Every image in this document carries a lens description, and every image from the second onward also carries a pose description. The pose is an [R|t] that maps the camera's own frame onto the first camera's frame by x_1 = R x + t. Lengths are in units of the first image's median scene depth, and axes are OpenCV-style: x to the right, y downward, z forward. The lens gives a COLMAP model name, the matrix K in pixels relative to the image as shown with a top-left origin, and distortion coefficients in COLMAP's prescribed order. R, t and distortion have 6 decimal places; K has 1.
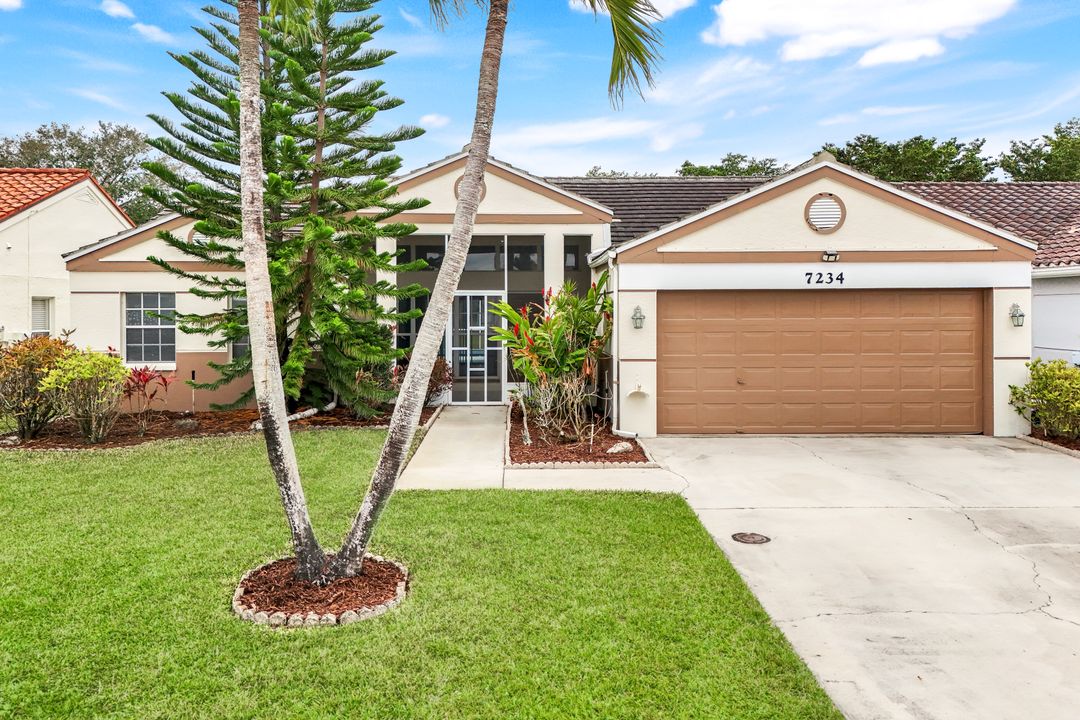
lens RADIAL K [[784.0, 0, 536.6], [0, 784.0, 320.8], [0, 0, 1]] dist [0.057593, -0.003779]
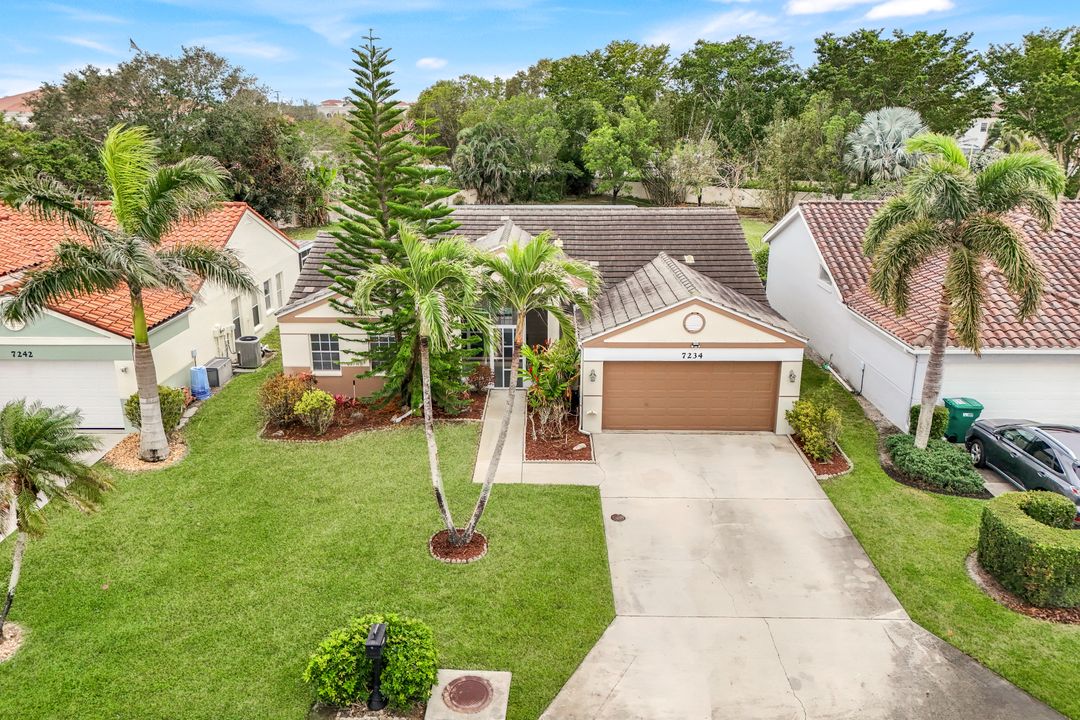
lens RADIAL K [[765.4, 0, 533.8], [0, 765.4, 318.4], [0, 0, 1]] dist [0.058409, -0.000980]
pose [[0.999294, 0.007911, -0.036731, 0.051936], [0.001118, 0.970886, 0.239539, -0.573121], [0.037556, -0.239411, 0.970192, -0.763206]]
